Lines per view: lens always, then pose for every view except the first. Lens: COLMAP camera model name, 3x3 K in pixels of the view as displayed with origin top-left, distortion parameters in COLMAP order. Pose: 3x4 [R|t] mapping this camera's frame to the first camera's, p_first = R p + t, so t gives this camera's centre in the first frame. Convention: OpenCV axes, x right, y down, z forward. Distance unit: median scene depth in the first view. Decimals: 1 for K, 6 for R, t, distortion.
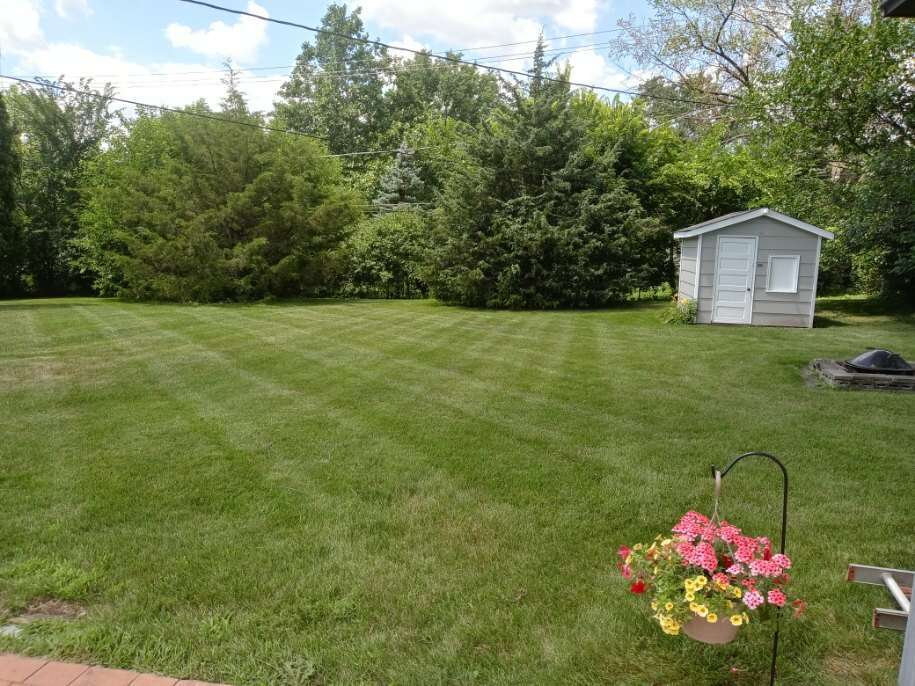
lens RADIAL K [[710.4, 0, 445.1], [0, 710.4, 354.1], [0, 0, 1]] dist [0.019133, -0.059039]
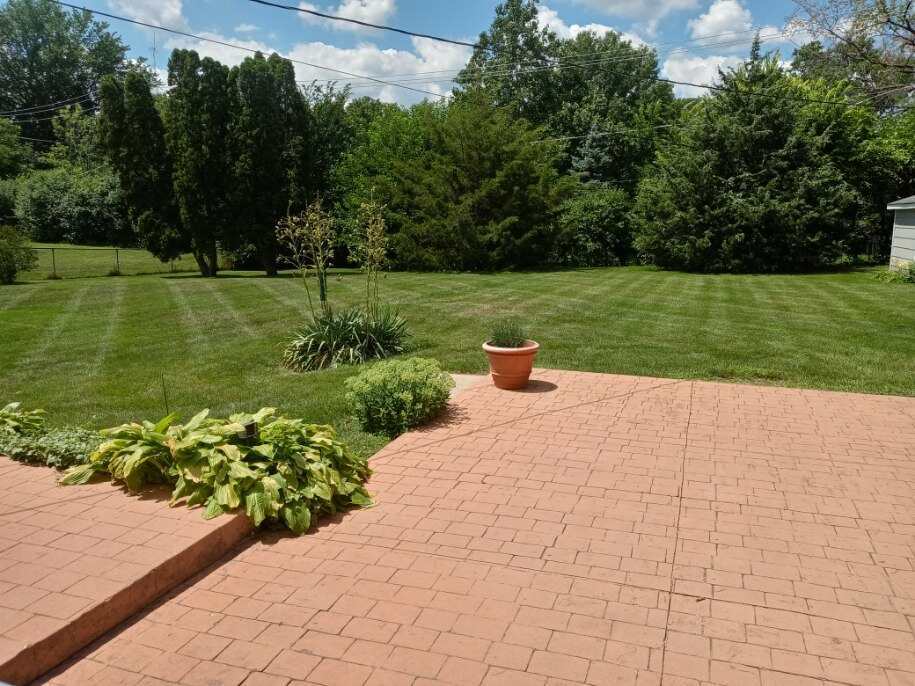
lens RADIAL K [[710.4, 0, 455.2], [0, 710.4, 344.2], [0, 0, 1]] dist [0.019133, -0.059039]
pose [[0.990091, 0.002306, -0.140410, -0.180347], [0.001246, 0.999682, 0.025205, 0.022354], [0.140423, -0.025130, 0.989773, -0.203664]]
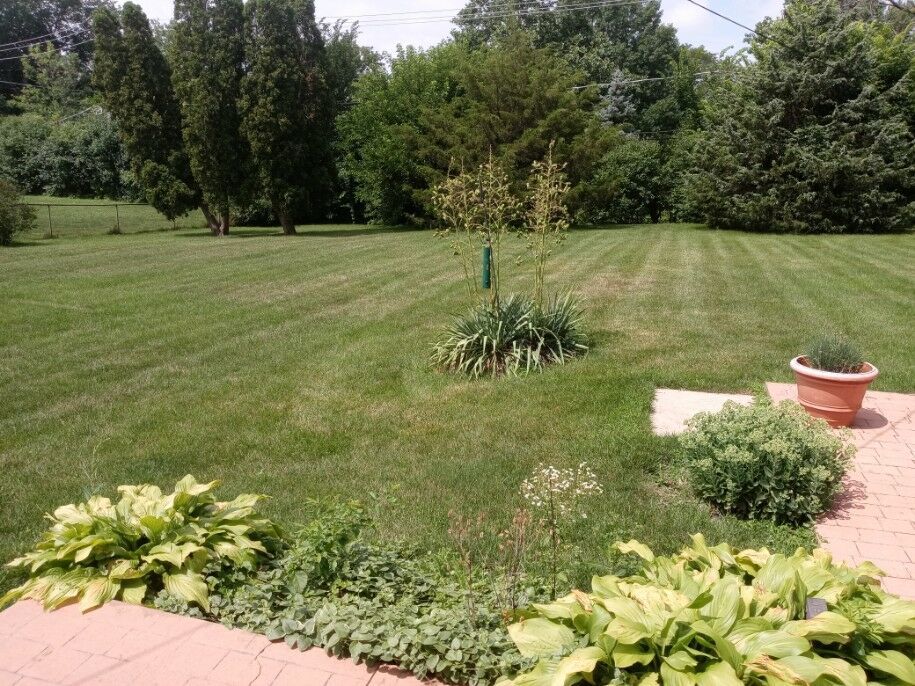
lens RADIAL K [[710.4, 0, 451.0], [0, 710.4, 346.3], [0, 0, 1]] dist [0.019133, -0.059039]
pose [[0.994973, 0.007533, -0.099856, -0.302908], [0.002115, 0.995363, 0.096162, 0.002128], [0.100118, -0.095890, 0.990344, -0.132711]]
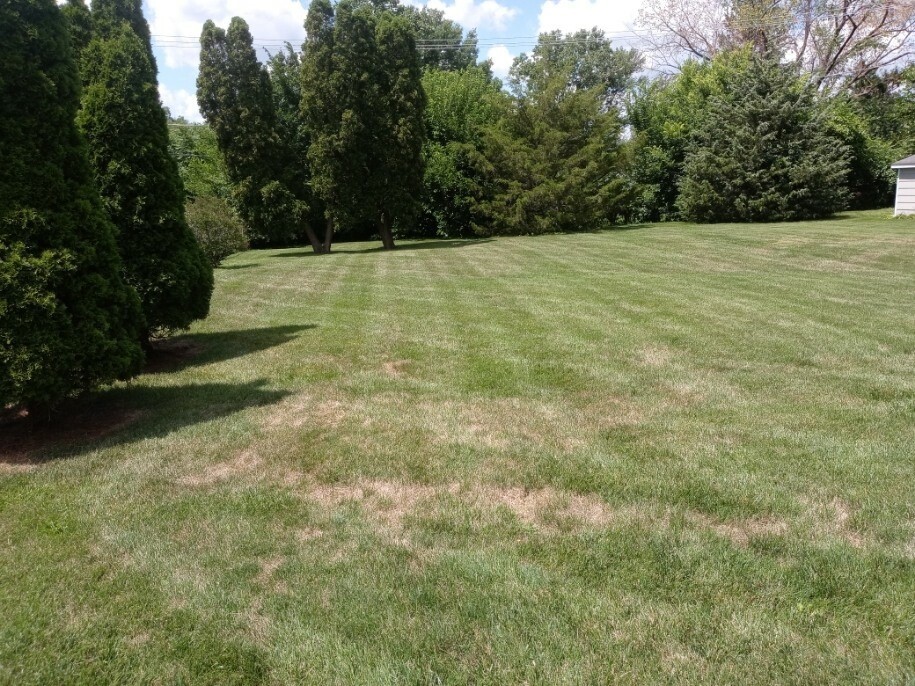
lens RADIAL K [[710.4, 0, 457.0], [0, 710.4, 339.8], [0, 0, 1]] dist [0.019133, -0.059039]
pose [[0.949990, -0.108055, 0.292989, -0.938723], [0.091113, 0.993313, 0.070911, 0.012274], [-0.298692, -0.040670, 0.953483, -0.184517]]
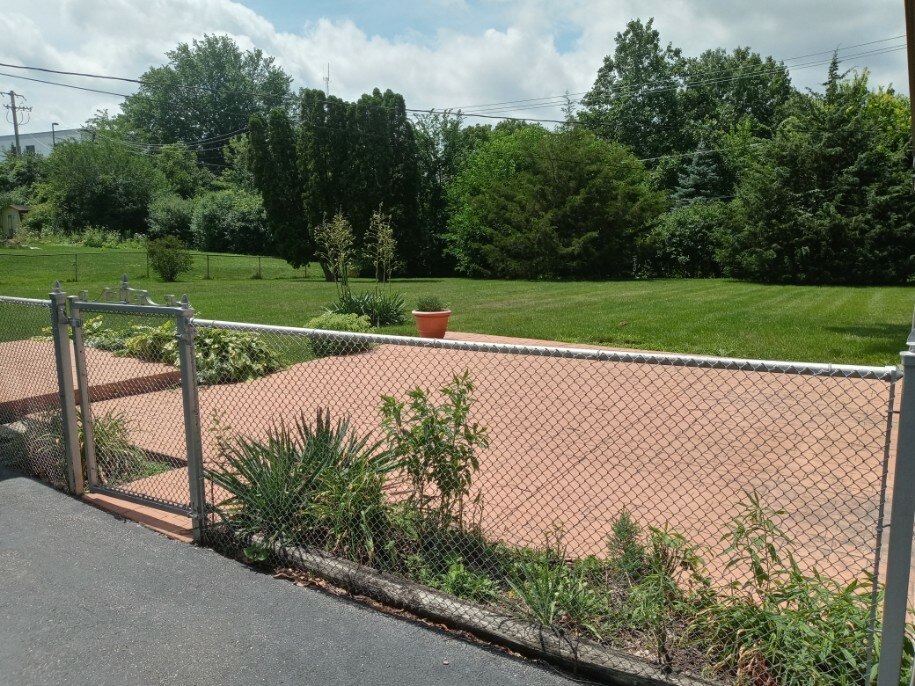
lens RADIAL K [[710.4, 0, 459.7], [0, 710.4, 345.9], [0, 0, 1]] dist [0.019133, -0.059039]
pose [[0.939039, 0.034212, -0.342104, -0.030919], [-0.034078, 0.999399, 0.006405, 0.048900], [0.342118, 0.005644, 0.939640, -0.303914]]
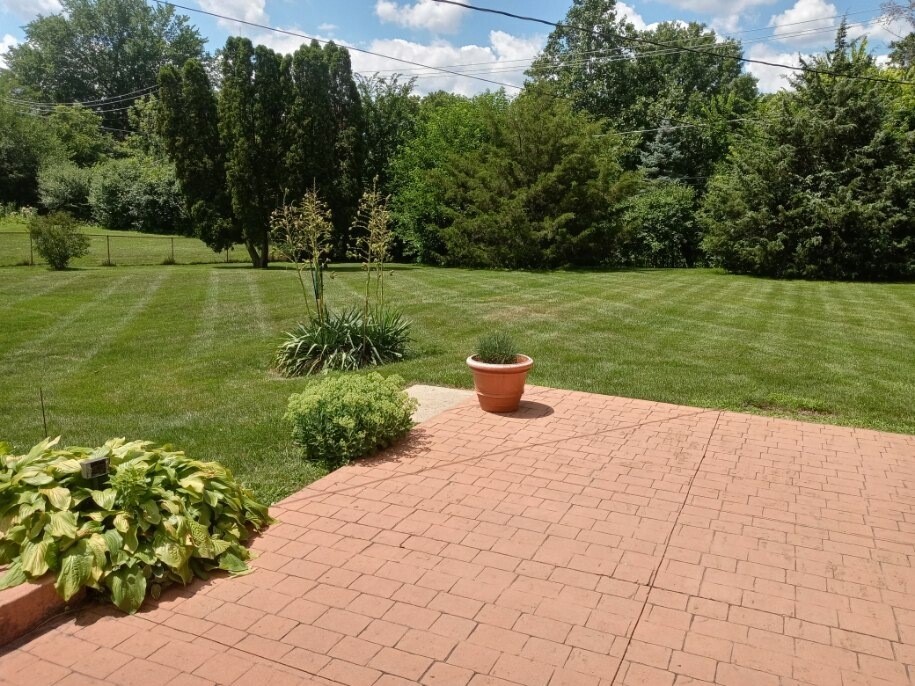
lens RADIAL K [[710.4, 0, 456.9], [0, 710.4, 342.9], [0, 0, 1]] dist [0.019133, -0.059039]
pose [[0.971205, 0.039288, -0.234983, -0.152554], [-0.032944, 0.998981, 0.030864, 0.016141], [0.235956, -0.022234, 0.971509, -0.152412]]
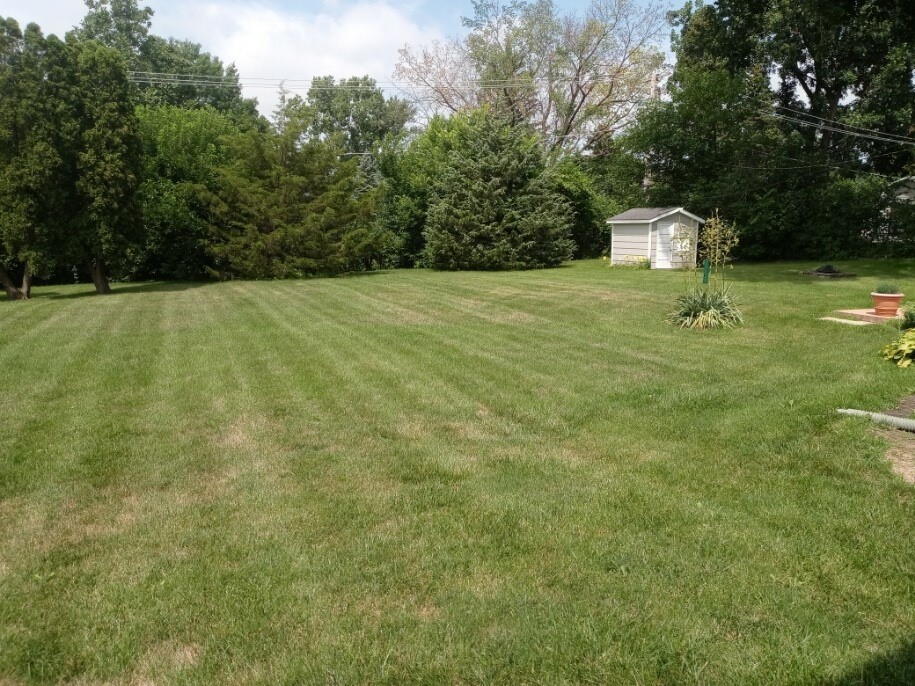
lens RADIAL K [[710.4, 0, 456.8], [0, 710.4, 341.3], [0, 0, 1]] dist [0.019133, -0.059039]
pose [[0.826878, -0.104977, 0.552497, -0.840686], [0.096549, 0.994336, 0.044433, 0.008879], [-0.554032, 0.016602, 0.832330, -0.203964]]
